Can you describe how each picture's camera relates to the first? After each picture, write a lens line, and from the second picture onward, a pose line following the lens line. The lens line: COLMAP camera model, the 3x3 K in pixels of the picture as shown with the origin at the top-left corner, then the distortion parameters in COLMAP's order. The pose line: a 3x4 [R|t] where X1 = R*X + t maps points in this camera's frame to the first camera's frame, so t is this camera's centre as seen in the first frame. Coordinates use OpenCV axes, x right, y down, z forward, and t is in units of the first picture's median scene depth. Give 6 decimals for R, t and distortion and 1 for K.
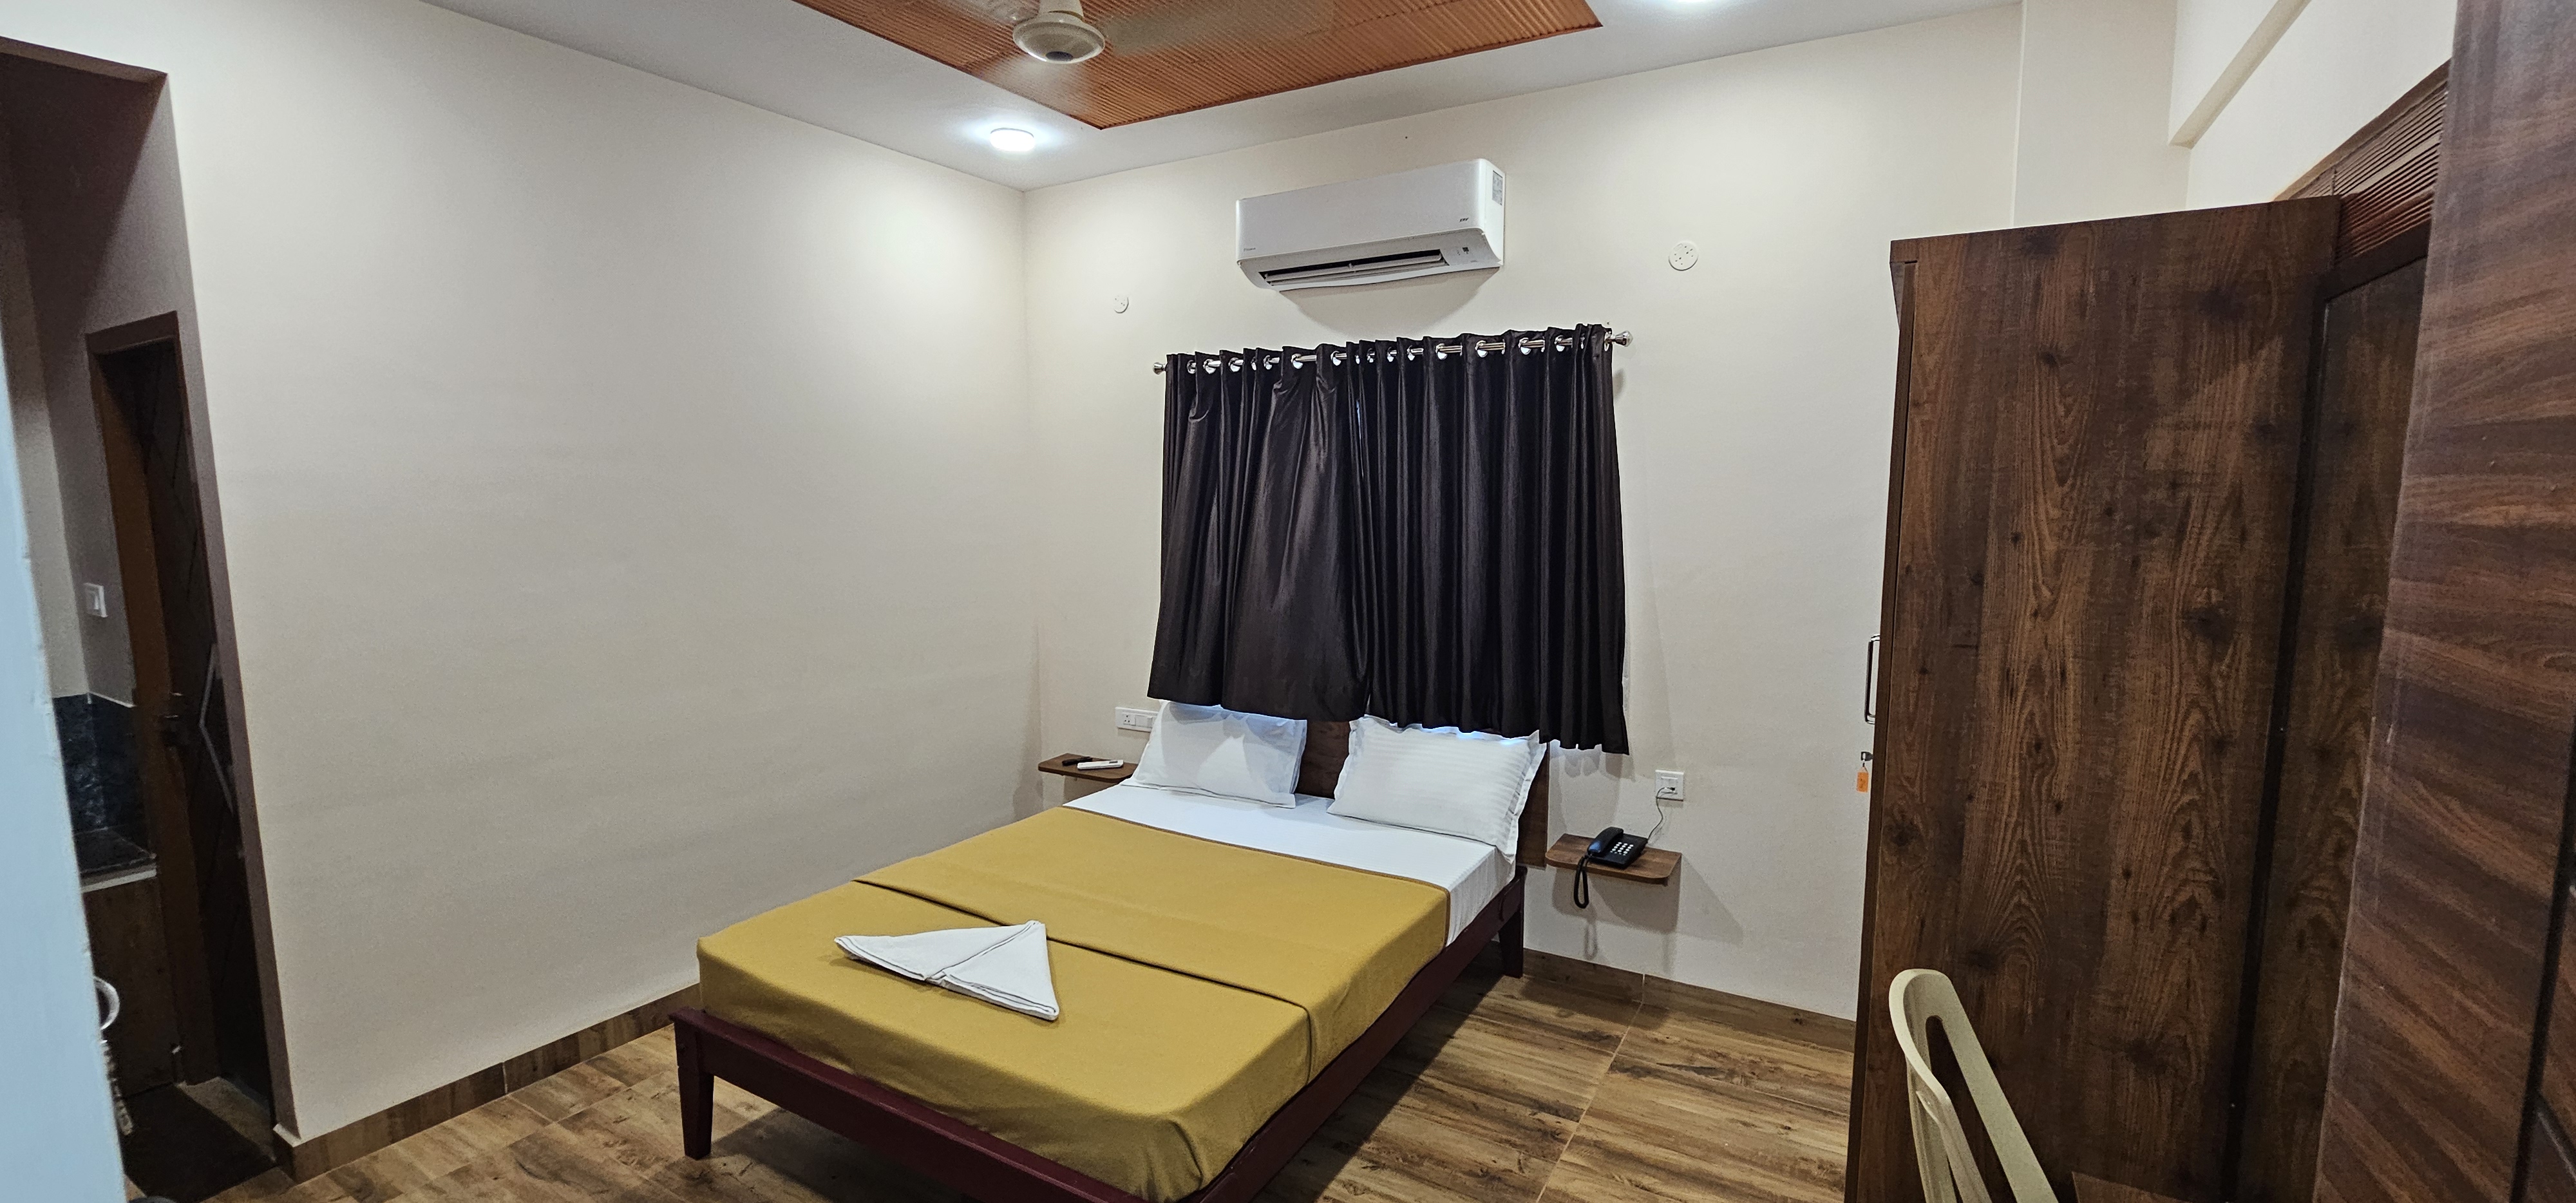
lens RADIAL K [[1043.7, 0, 1288.0], [0, 1043.7, 601.5], [0, 0, 1]] dist [0.000641, 0.000018]
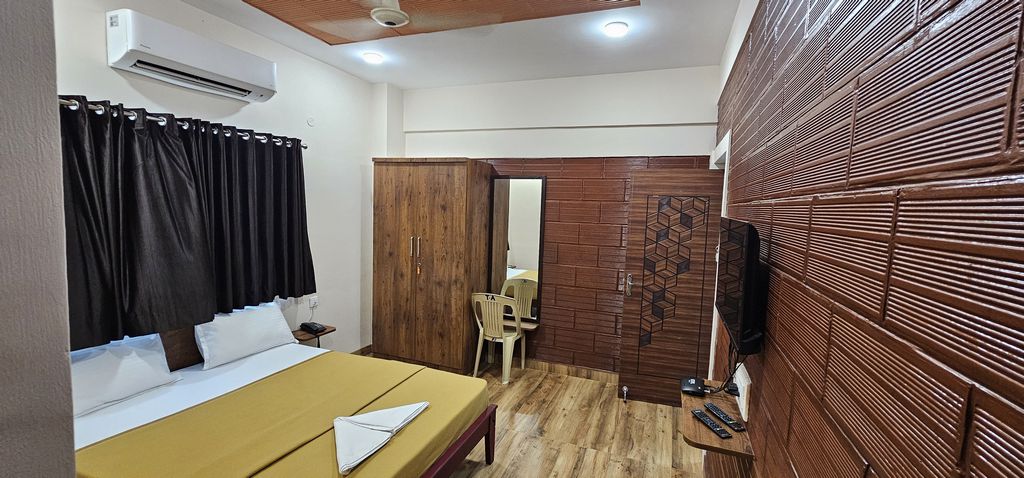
lens RADIAL K [[414.9, 0, 512.0], [0, 414.9, 239.0], [0, 0, 1]] dist [0.000641, 0.000018]
pose [[-0.158676, -0.090520, 0.983172, -0.824399], [0.070705, 0.992190, 0.102761, -0.074467], [-0.984796, 0.085821, -0.151037, 0.598171]]
